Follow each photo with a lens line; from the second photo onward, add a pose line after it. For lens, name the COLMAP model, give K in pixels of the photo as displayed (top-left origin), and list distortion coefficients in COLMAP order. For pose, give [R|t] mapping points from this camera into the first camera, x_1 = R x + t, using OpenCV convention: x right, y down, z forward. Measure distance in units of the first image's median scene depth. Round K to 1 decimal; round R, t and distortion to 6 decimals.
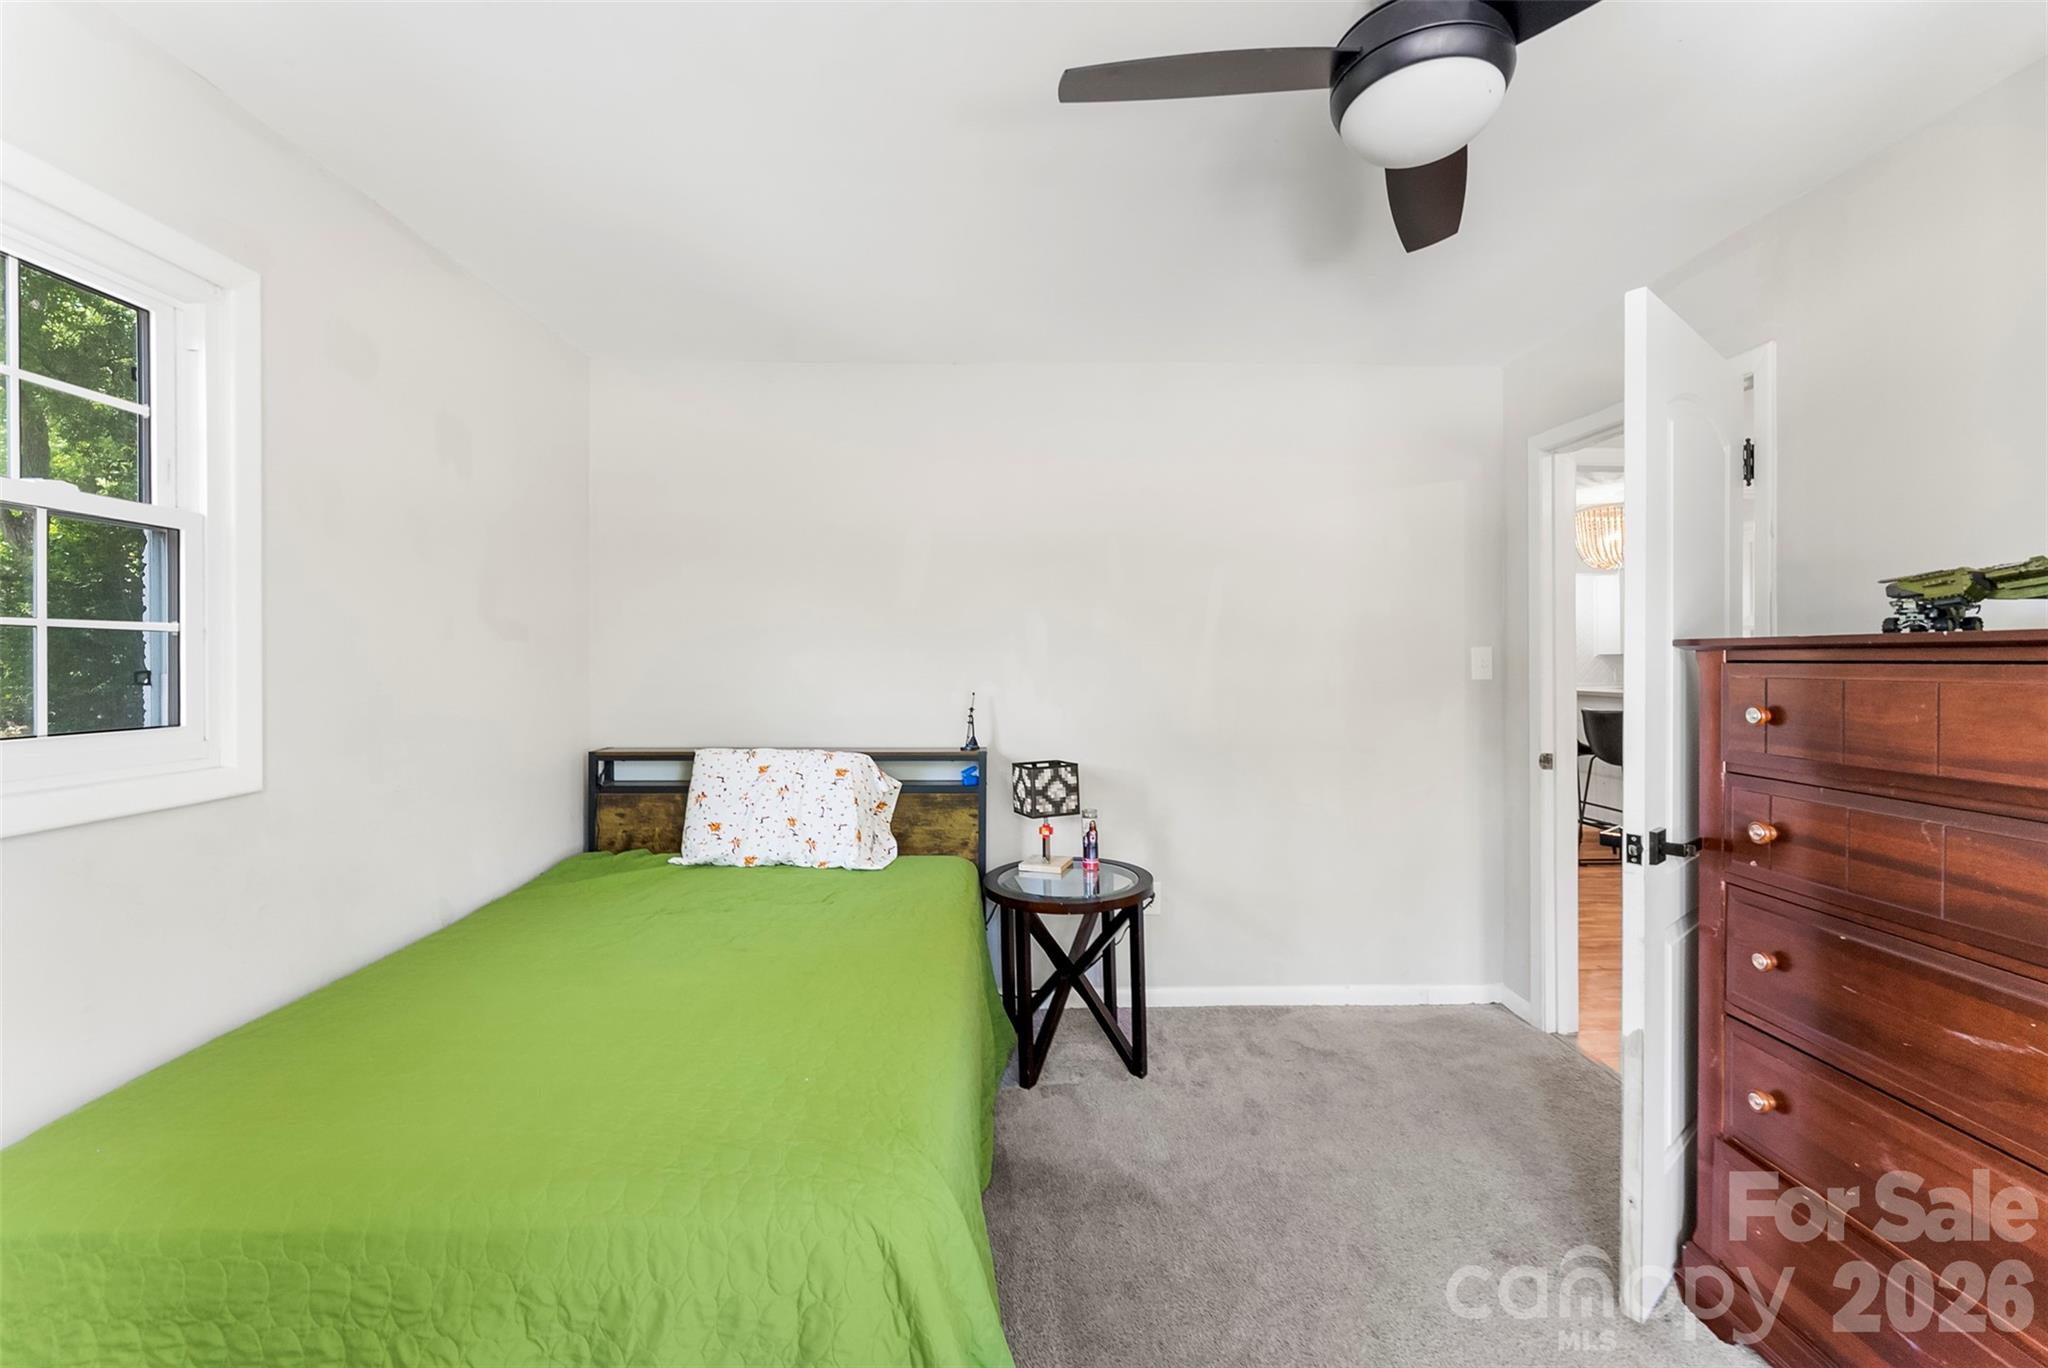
lens RADIAL K [[839.0, 0, 1031.1], [0, 839.0, 665.2], [0, 0, 1]] dist [0.000035, -0.000086]
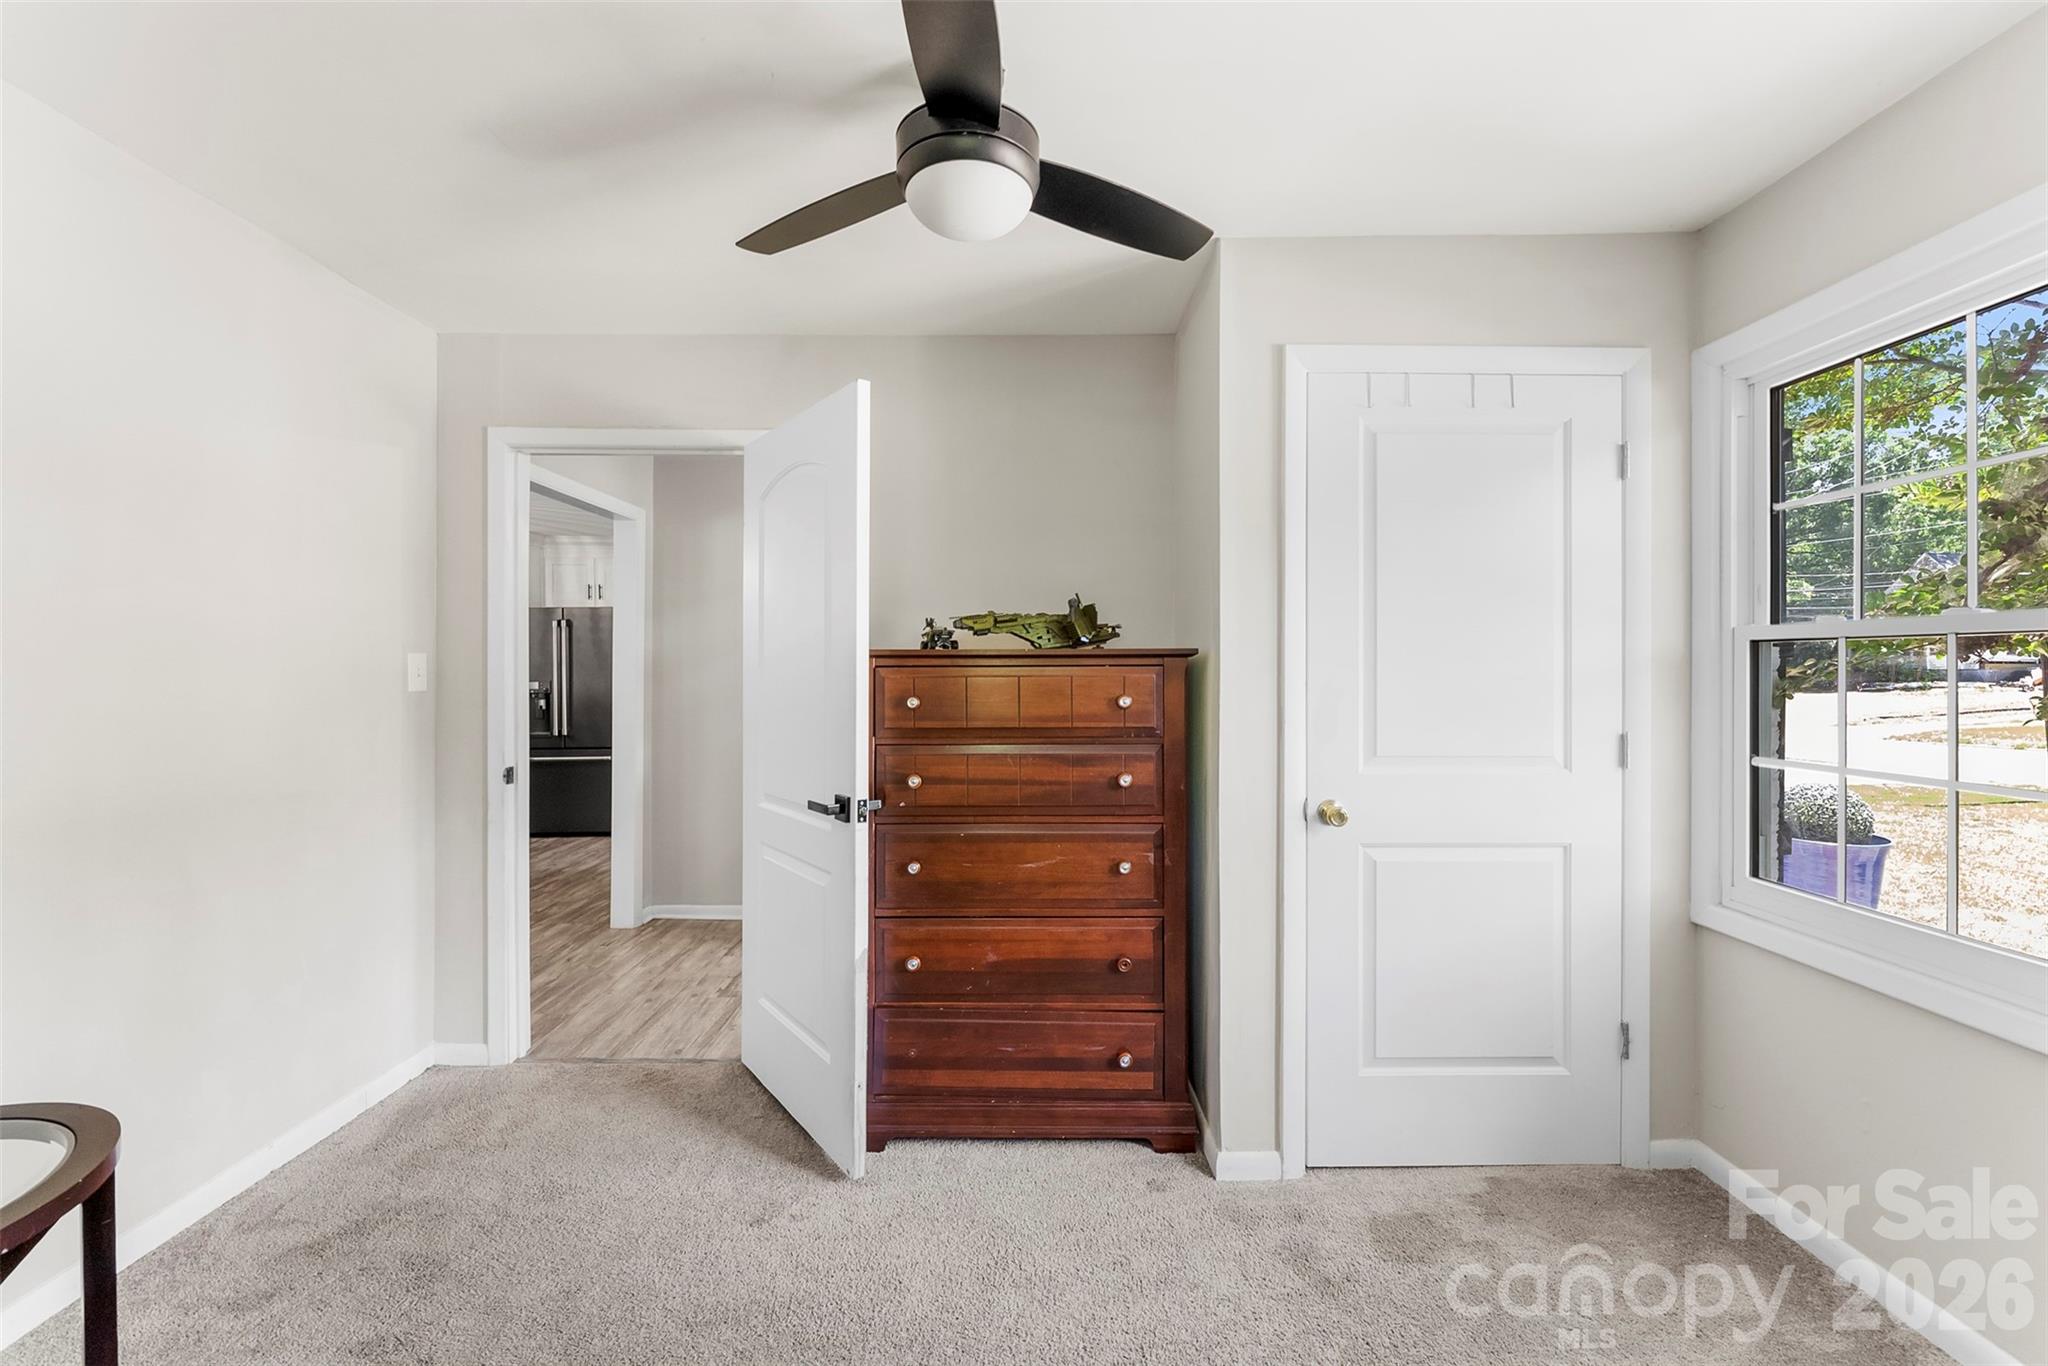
lens RADIAL K [[839.0, 0, 1030.6], [0, 839.0, 672.9], [0, 0, 1]] dist [0.000035, -0.000086]
pose [[0.027271, -0.001908, 0.999626, -0.317226], [0.010594, 0.999943, 0.001620, 0.003953], [-0.999572, 0.010546, 0.027290, 0.391907]]
